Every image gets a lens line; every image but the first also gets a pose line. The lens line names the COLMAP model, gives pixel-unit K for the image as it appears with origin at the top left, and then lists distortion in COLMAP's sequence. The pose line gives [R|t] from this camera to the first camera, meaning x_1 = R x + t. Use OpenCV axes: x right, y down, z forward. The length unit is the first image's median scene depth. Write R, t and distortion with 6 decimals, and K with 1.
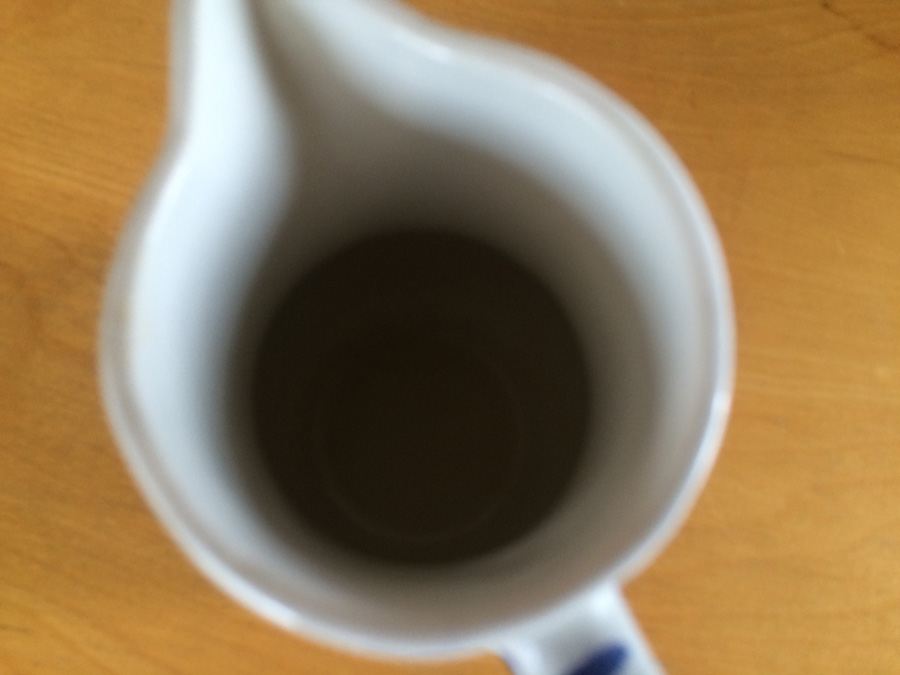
lens RADIAL K [[807.4, 0, 450.0], [0, 807.4, 337.5], [0, 0, 1]] dist [0.055828, -0.102451]
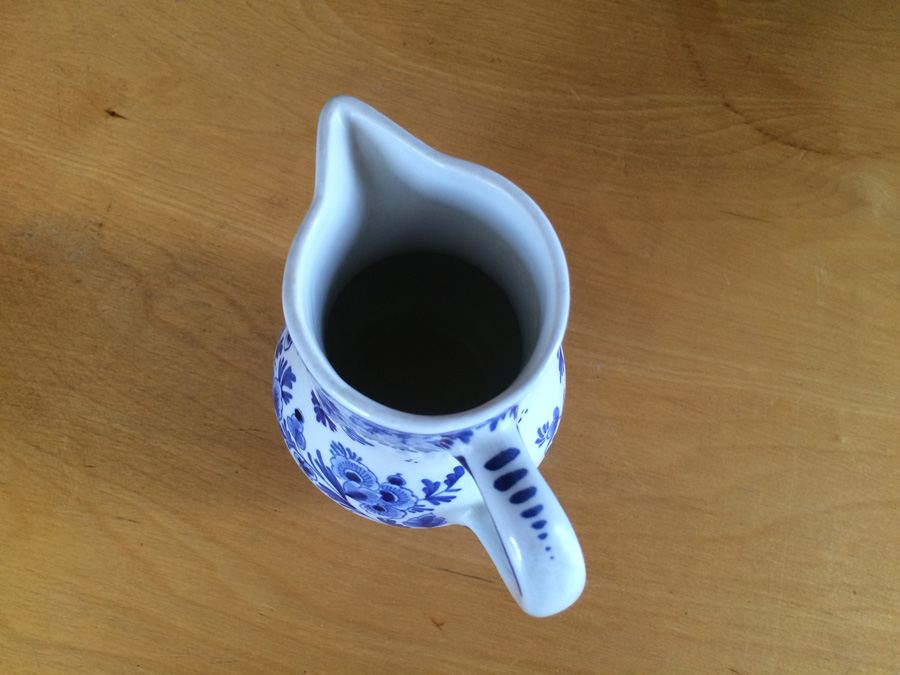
lens RADIAL K [[807.4, 0, 450.0], [0, 807.4, 337.5], [0, 0, 1]] dist [0.055828, -0.102451]
pose [[0.999110, 0.042130, 0.002110, 0.009714], [-0.041972, 0.997872, -0.049906, 0.078346], [-0.004208, 0.049773, 0.998752, -0.384752]]
